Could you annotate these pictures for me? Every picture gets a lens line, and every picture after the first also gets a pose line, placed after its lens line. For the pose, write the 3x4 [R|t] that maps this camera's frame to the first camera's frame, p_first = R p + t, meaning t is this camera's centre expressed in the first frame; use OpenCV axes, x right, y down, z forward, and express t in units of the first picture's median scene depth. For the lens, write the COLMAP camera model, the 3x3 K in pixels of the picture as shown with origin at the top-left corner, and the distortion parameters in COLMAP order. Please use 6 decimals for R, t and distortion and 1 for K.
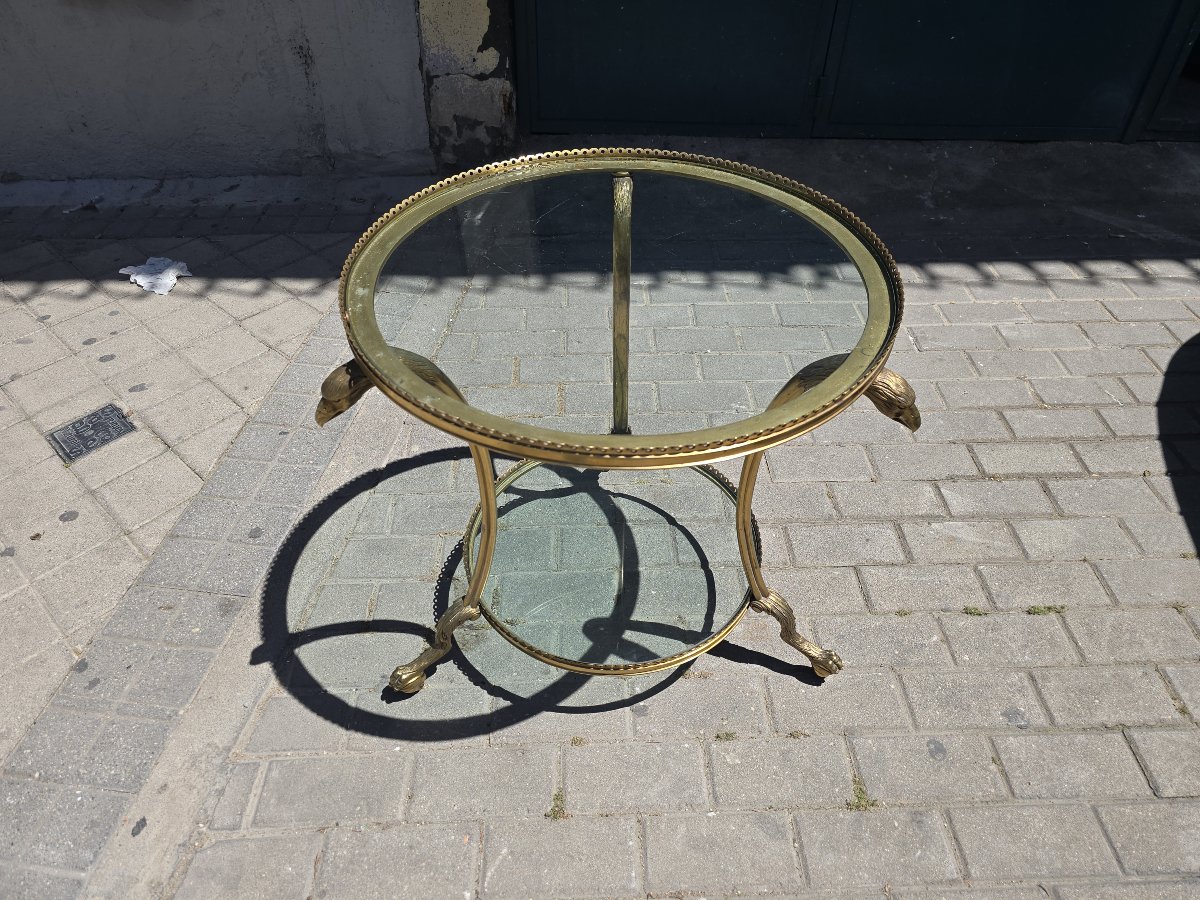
lens RADIAL K [[821.6, 0, 616.5], [0, 821.6, 441.0], [0, 0, 1]] dist [0.043060, -0.044152]
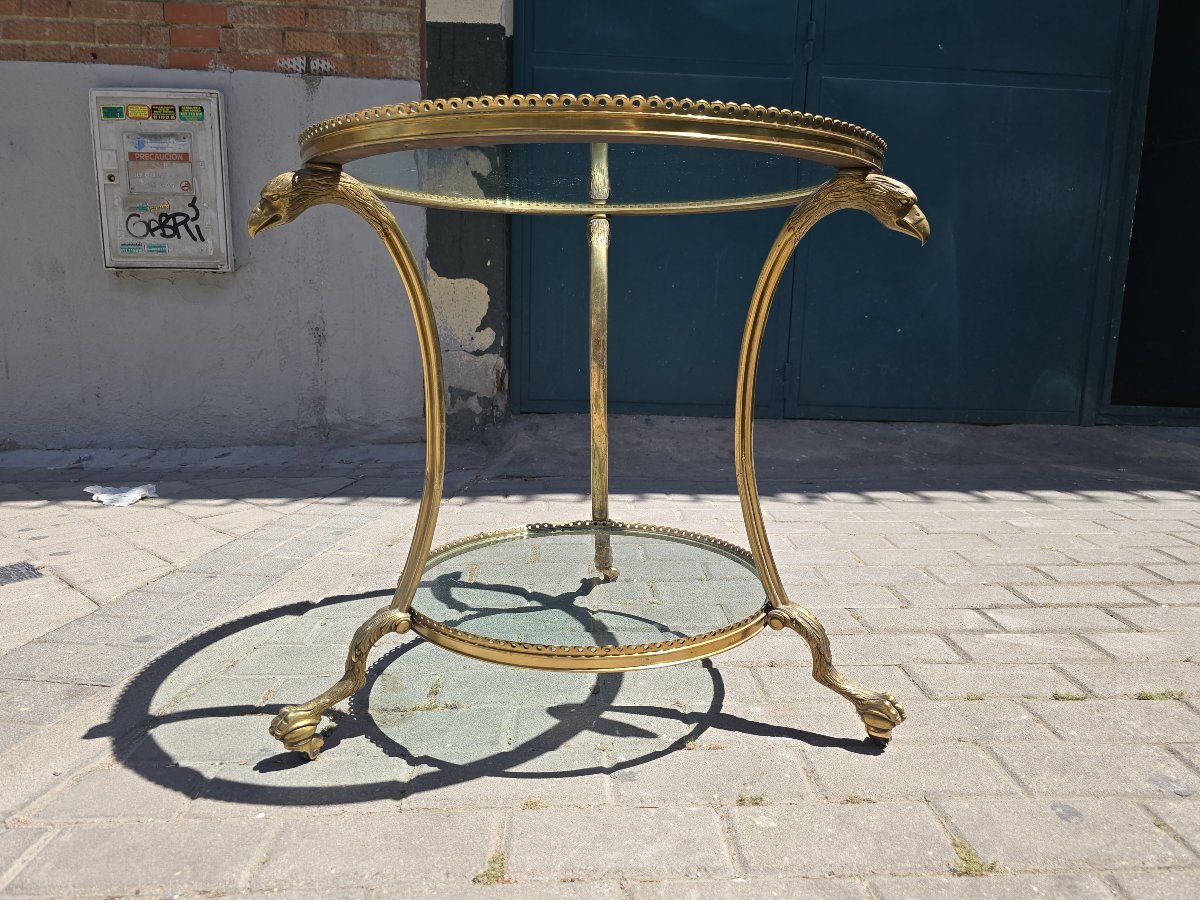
lens RADIAL K [[821.6, 0, 610.1], [0, 821.6, 449.4], [0, 0, 1]] dist [0.043060, -0.044152]
pose [[0.999986, -0.002666, 0.004657, 0.010695], [0.004738, 0.845898, -0.533324, 0.360562], [-0.002518, 0.533339, 0.845898, 0.207639]]
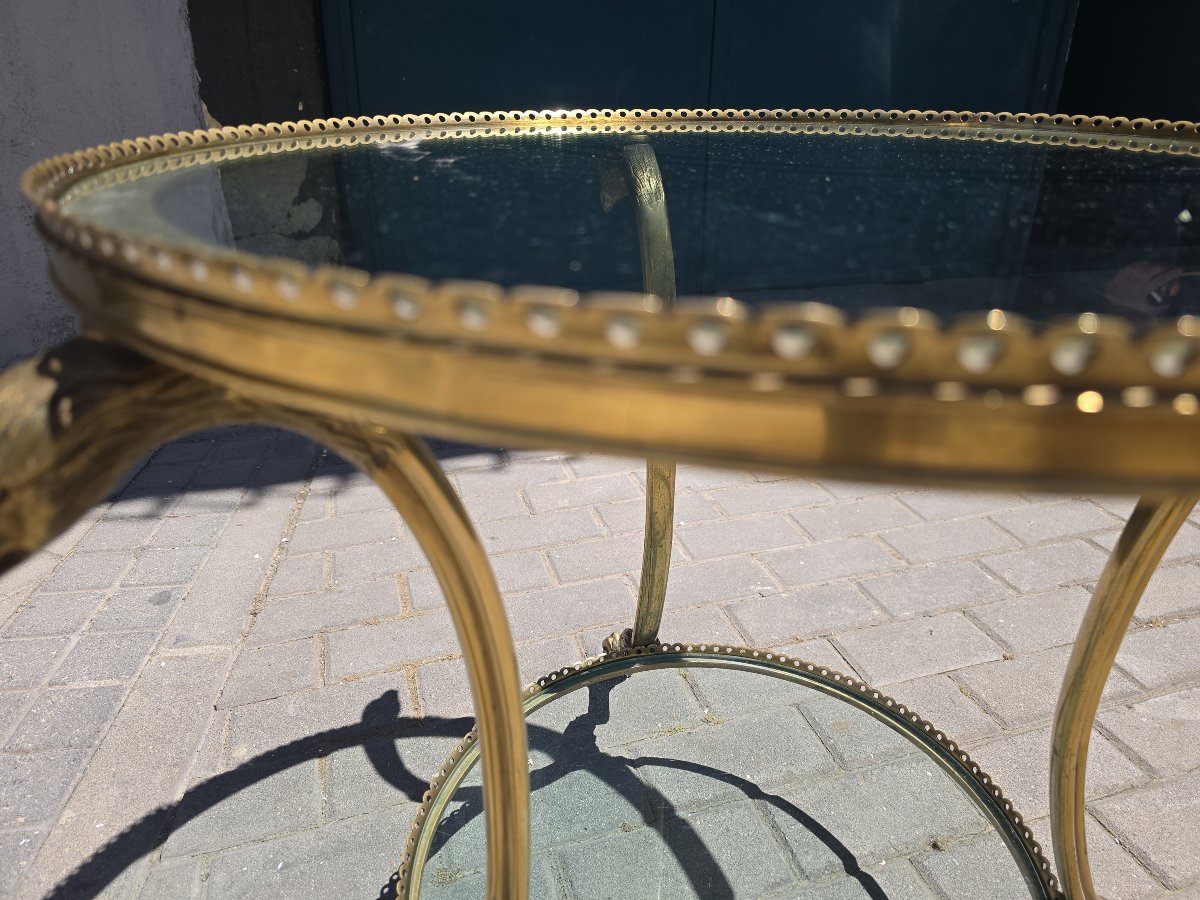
lens RADIAL K [[821.6, 0, 608.7], [0, 821.6, 438.8], [0, 0, 1]] dist [0.043060, -0.044152]
pose [[0.966085, -0.110771, 0.233260, -0.122794], [0.177591, 0.940786, -0.288761, 0.017051], [-0.187462, 0.320393, 0.928551, 0.407625]]
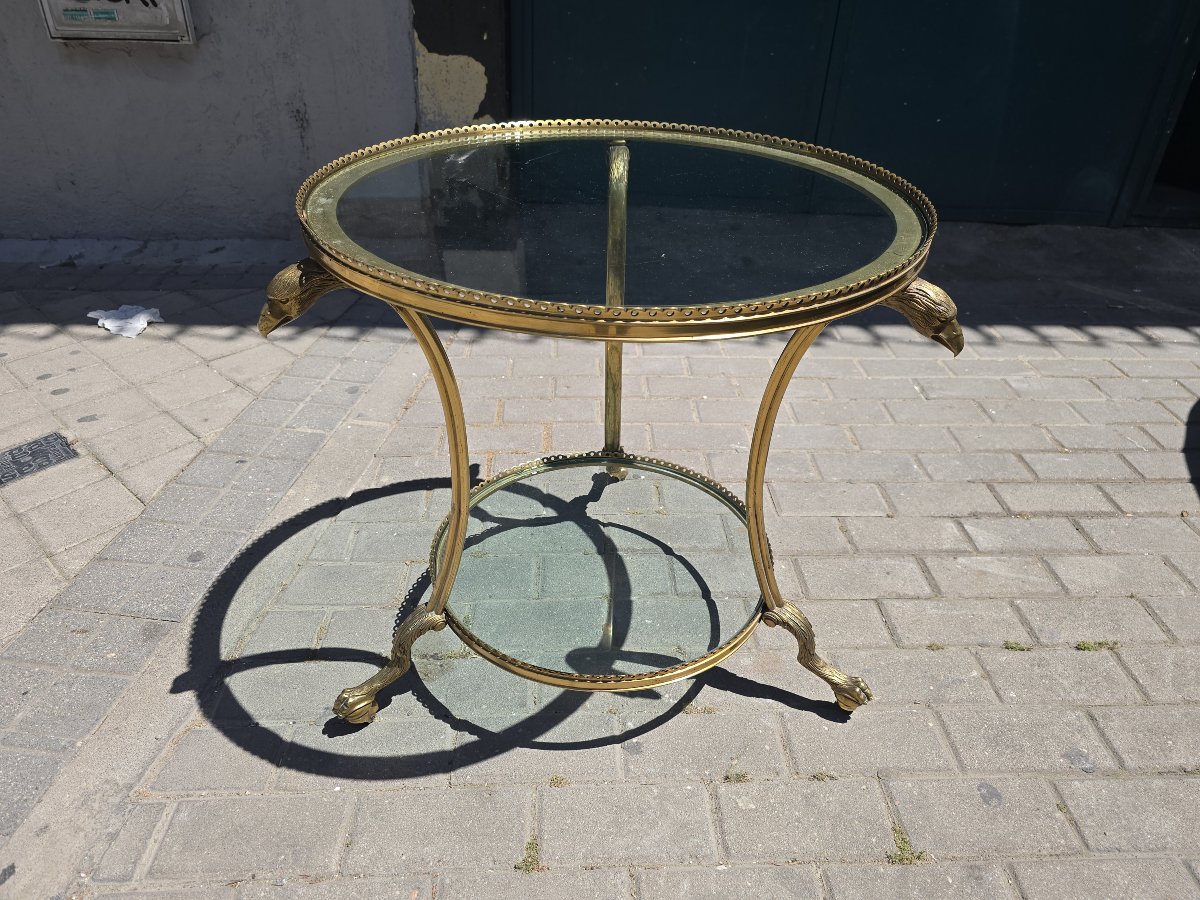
lens RADIAL K [[821.6, 0, 616.5], [0, 821.6, 446.2], [0, 0, 1]] dist [0.043060, -0.044152]
pose [[0.999781, 0.014114, 0.015480, -0.004126], [-0.011317, 0.985751, -0.167827, 0.129098], [-0.017628, 0.167615, 0.985695, 0.096287]]
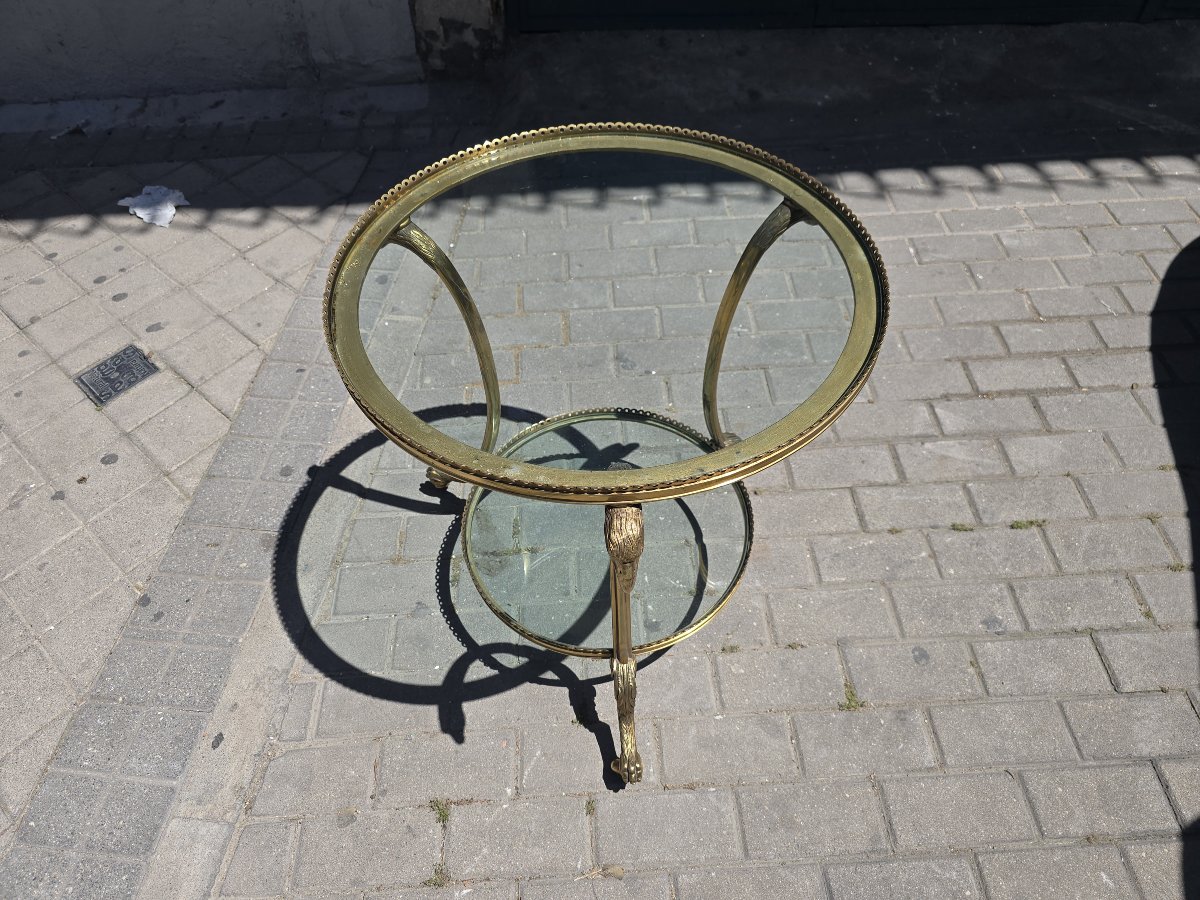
lens RADIAL K [[821.6, 0, 606.1], [0, 821.6, 456.5], [0, 0, 1]] dist [0.043060, -0.044152]
pose [[0.999529, -0.028476, -0.011483, -0.011417], [0.029956, 0.986463, 0.161223, -0.062306], [0.006737, -0.161491, 0.986851, -0.041406]]
